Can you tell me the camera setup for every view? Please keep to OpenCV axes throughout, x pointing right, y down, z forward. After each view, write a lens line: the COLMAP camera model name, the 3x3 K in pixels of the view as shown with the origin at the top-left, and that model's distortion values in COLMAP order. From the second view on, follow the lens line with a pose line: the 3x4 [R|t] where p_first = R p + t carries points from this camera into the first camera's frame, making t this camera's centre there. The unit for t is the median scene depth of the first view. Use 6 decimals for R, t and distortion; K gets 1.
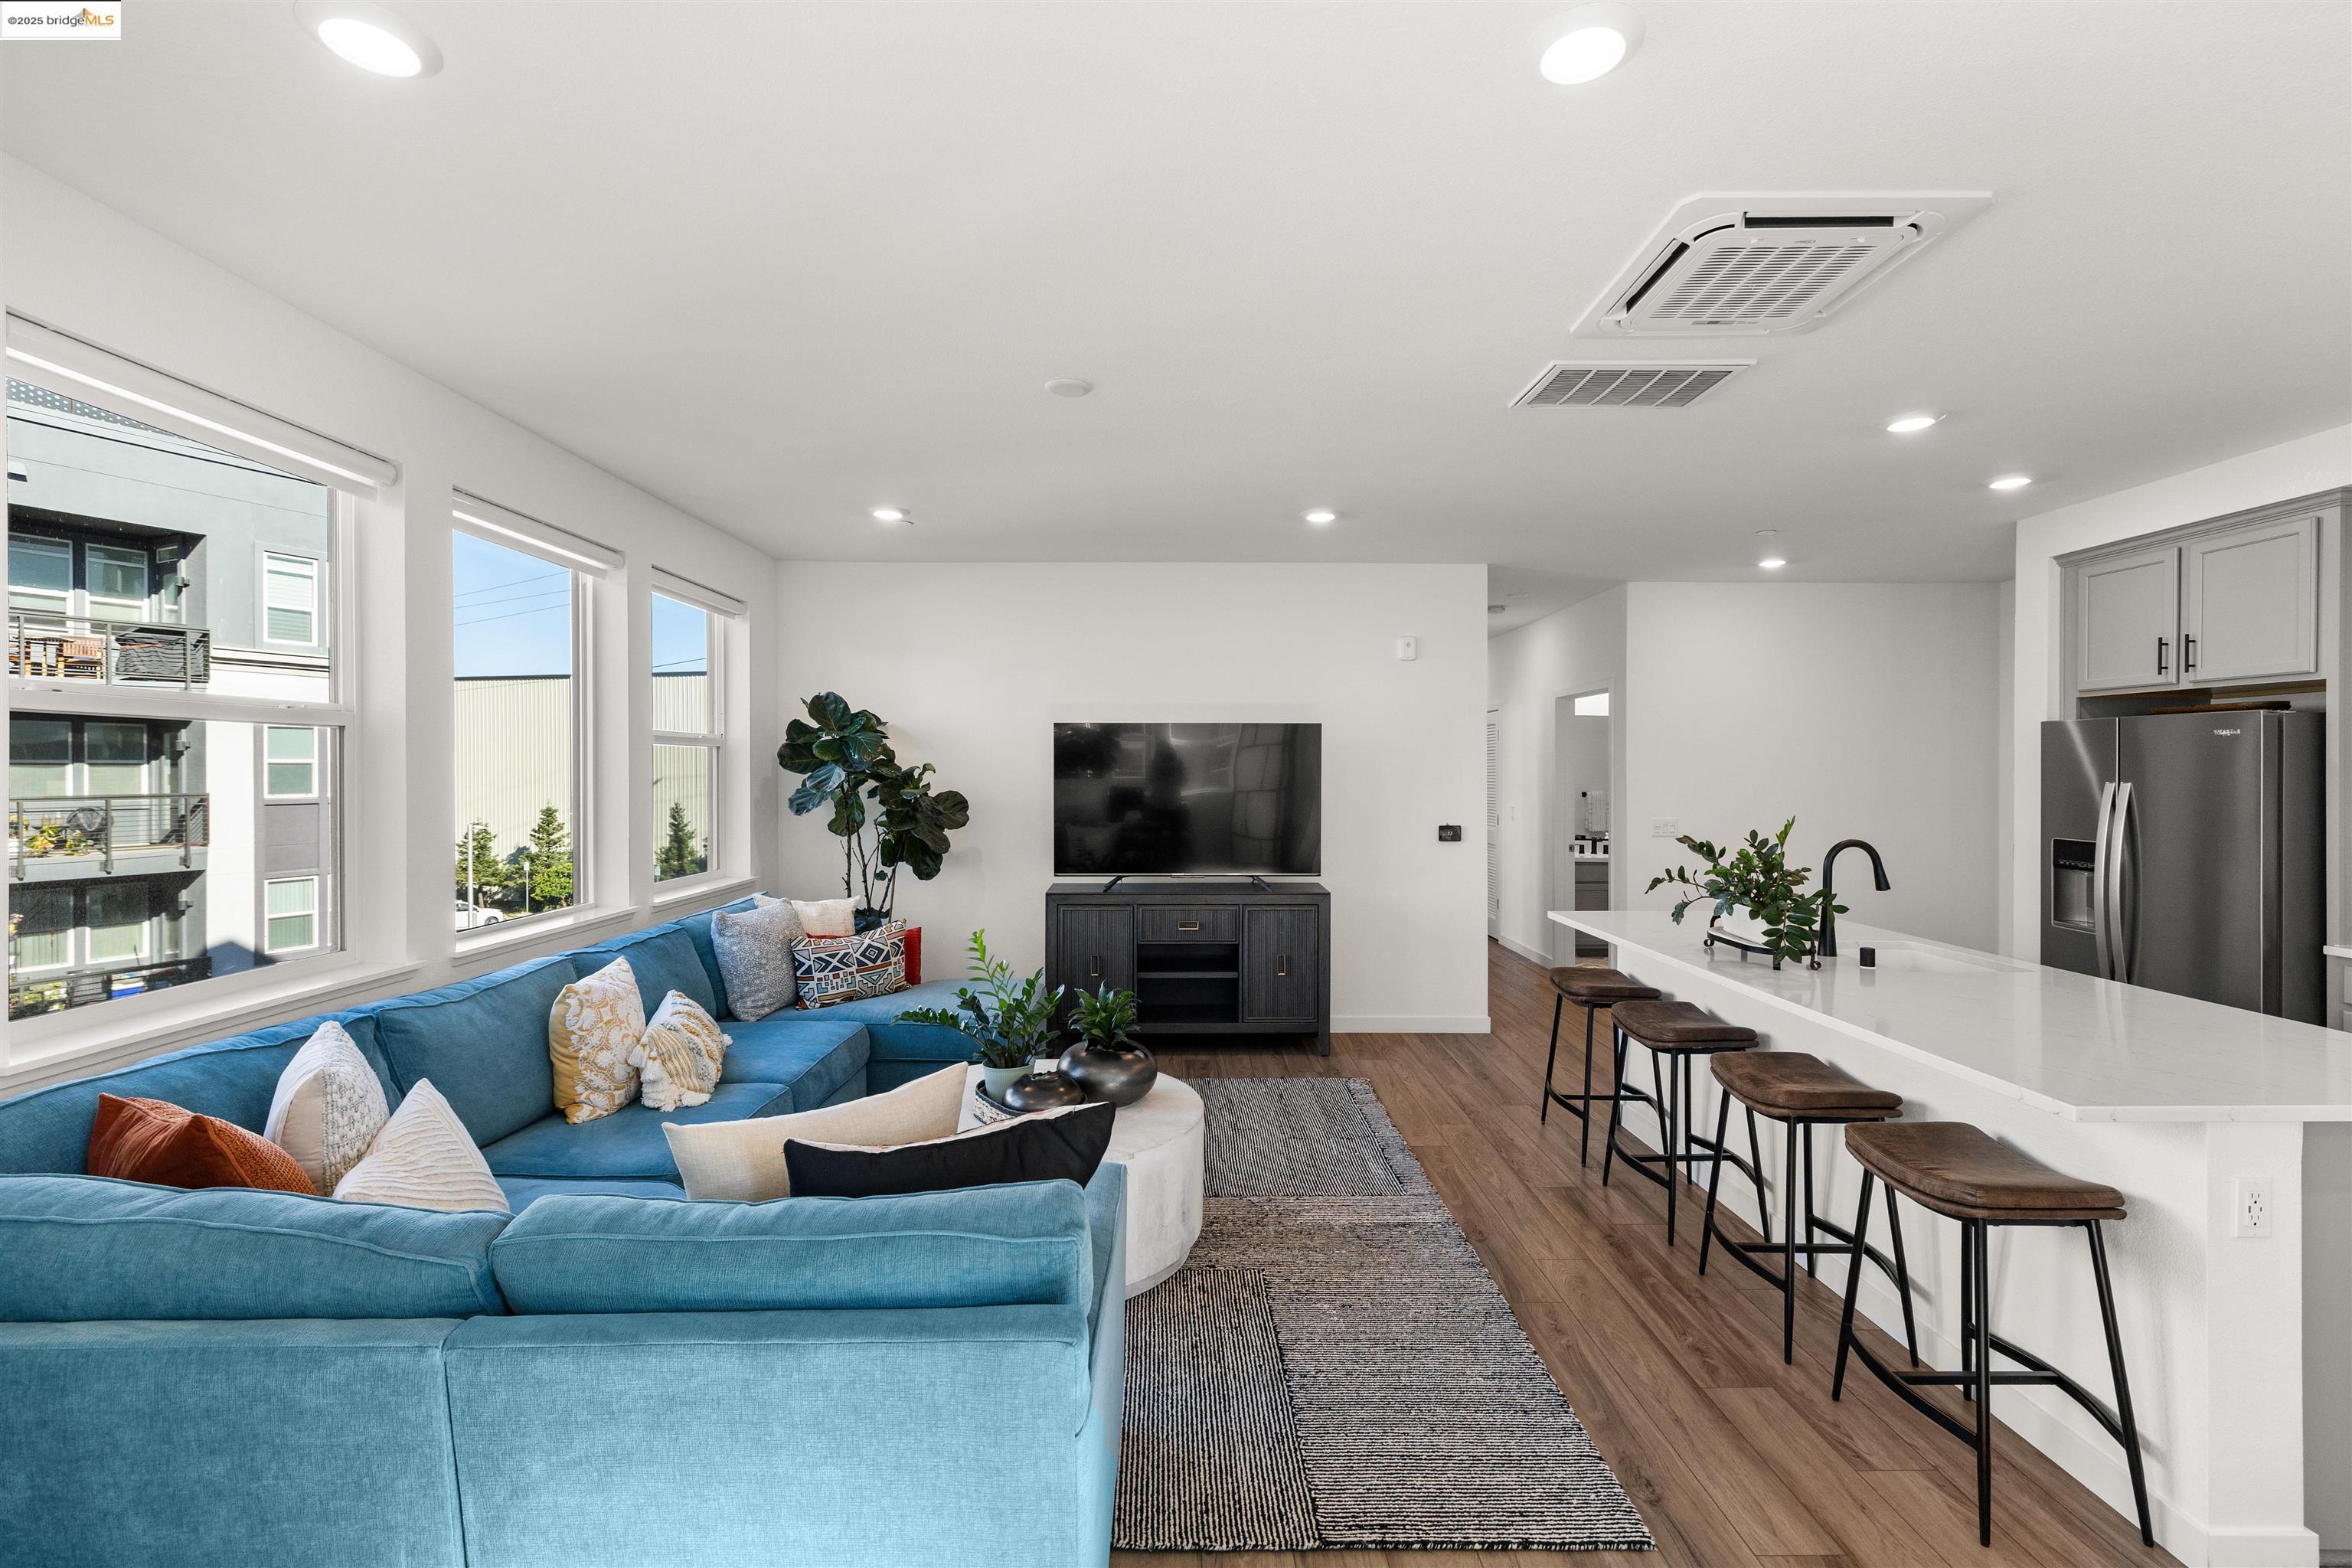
lens RADIAL K [[1019.5, 0, 1170.7], [0, 1019.5, 777.5], [0, 0, 1]] dist [-0.001039, 0.000261]
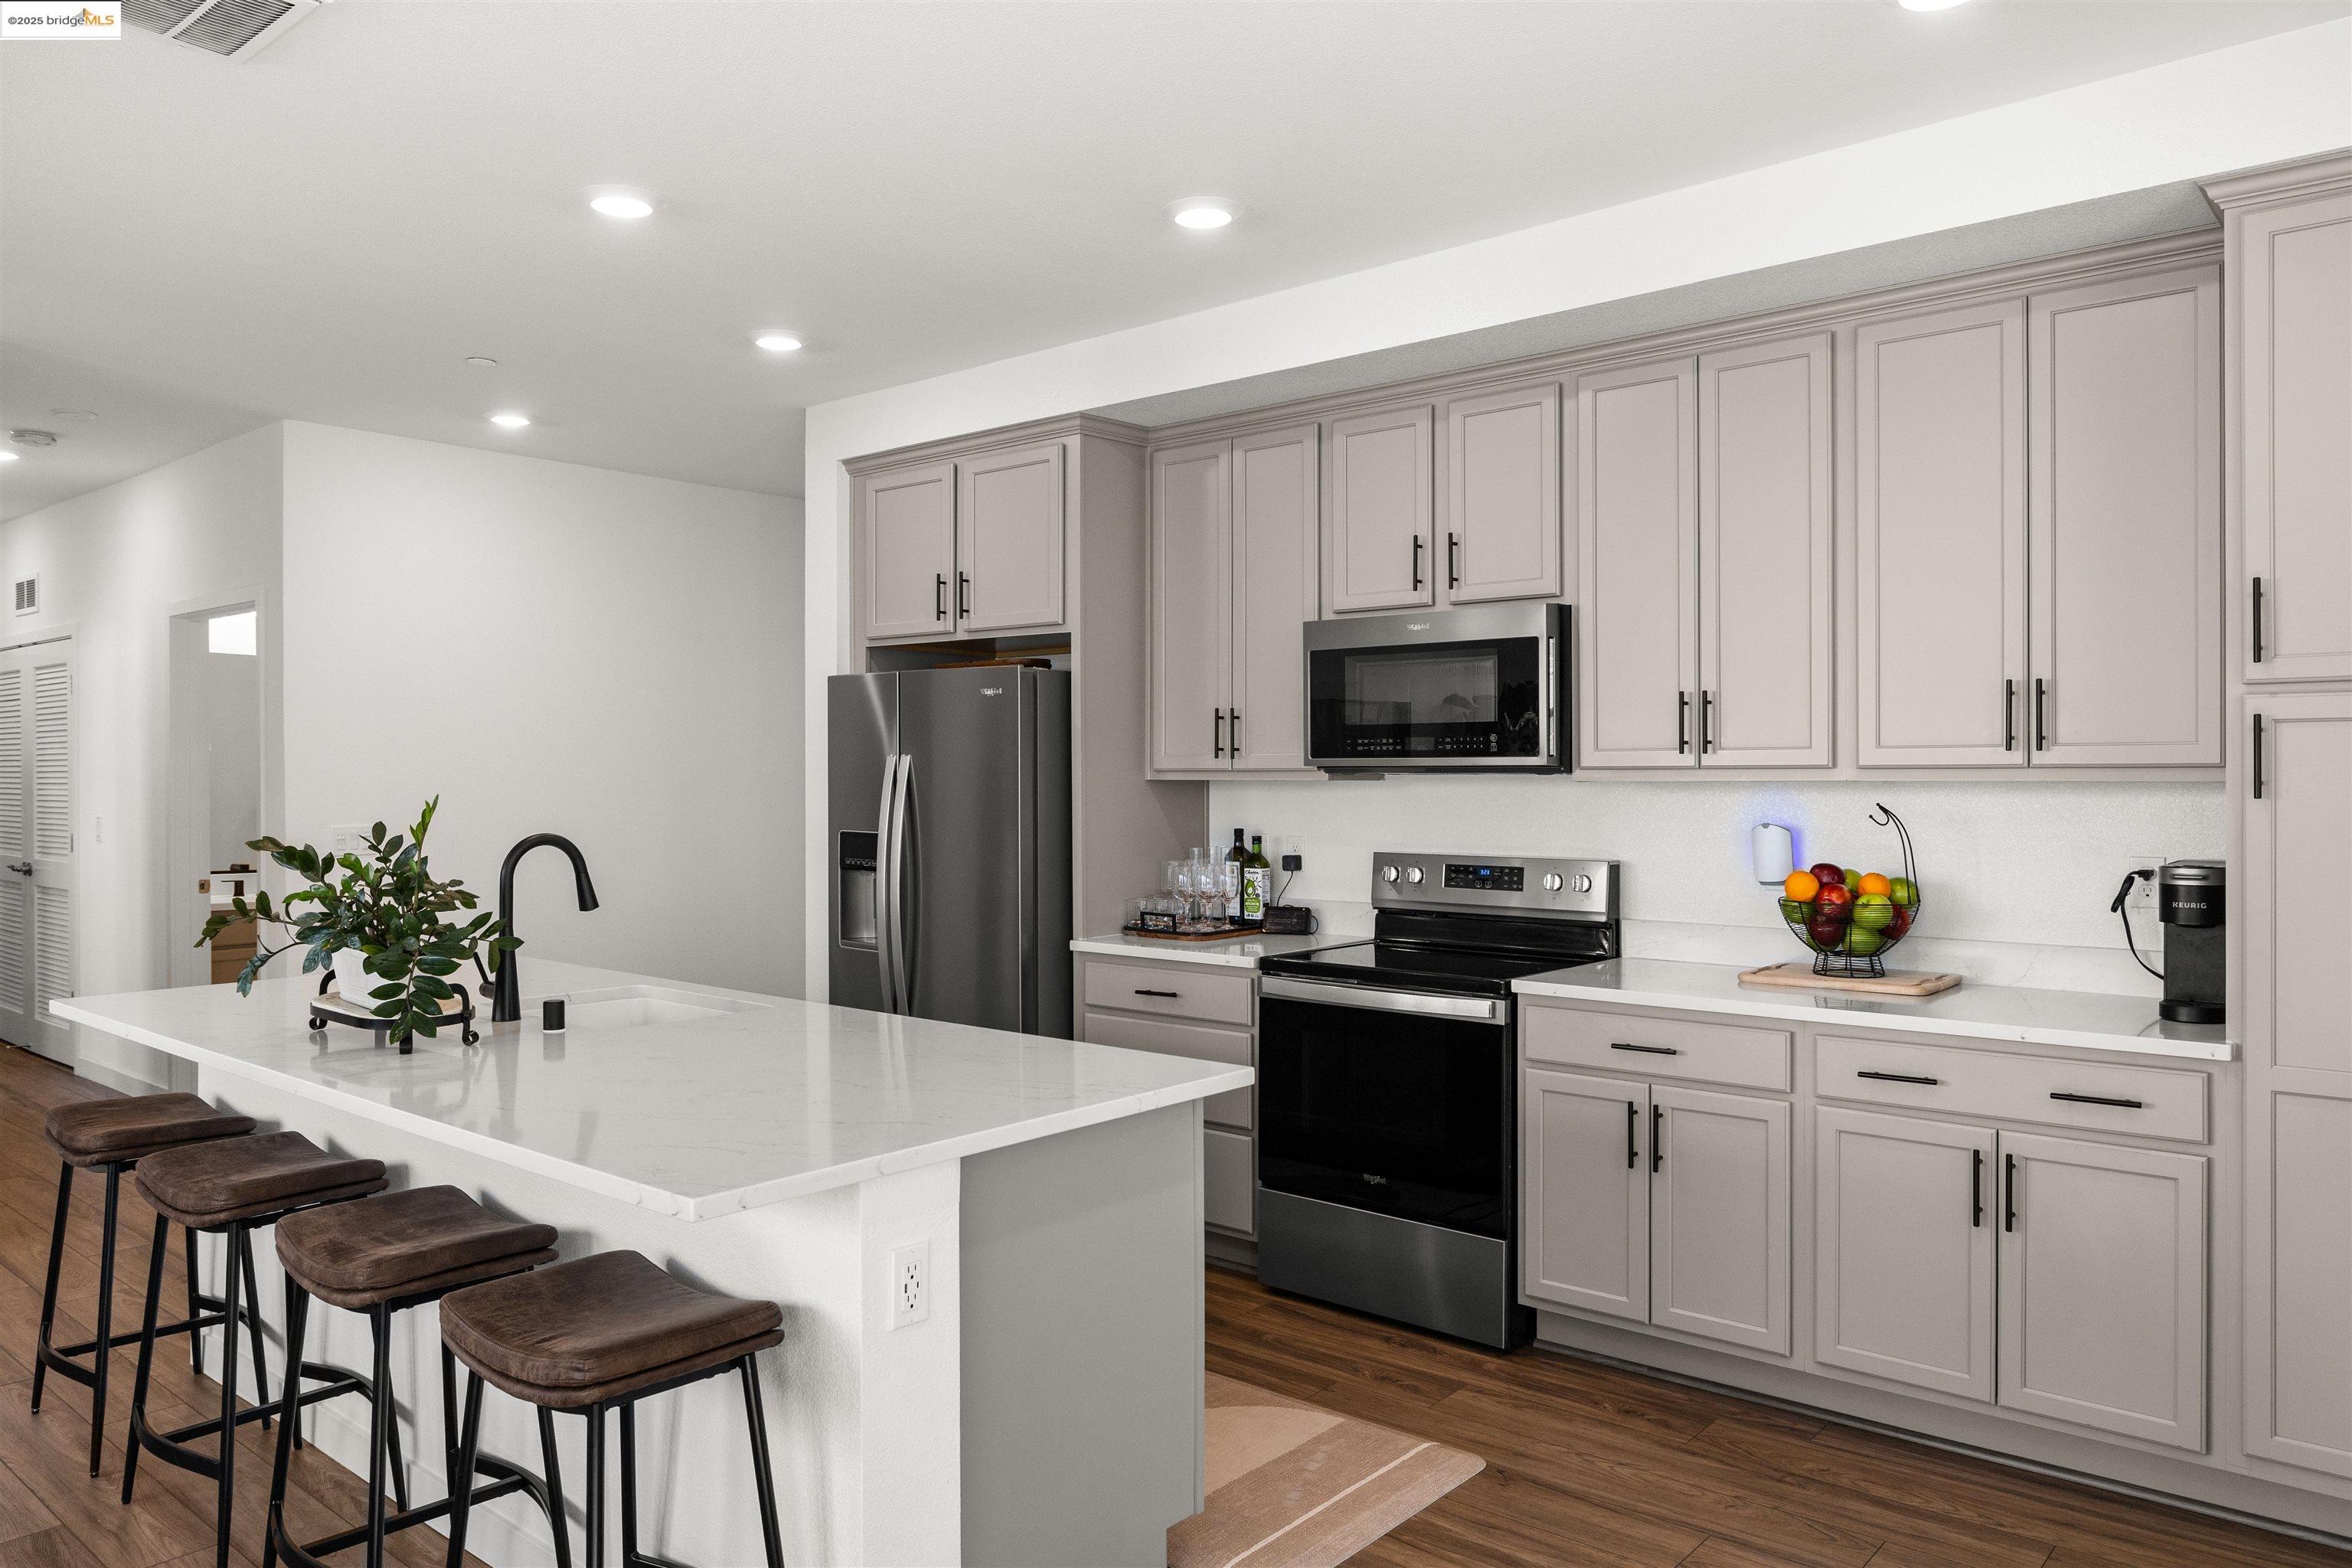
lens RADIAL K [[1613.6, 0, 1162.3], [0, 1613.6, 778.8], [0, 0, 1]] dist [0.000328, -0.002320]
pose [[0.658397, -0.006160, 0.752645, 0.164834], [0.007277, 0.999972, 0.001818, 0.027662], [-0.752635, 0.004280, 0.658424, 0.043395]]
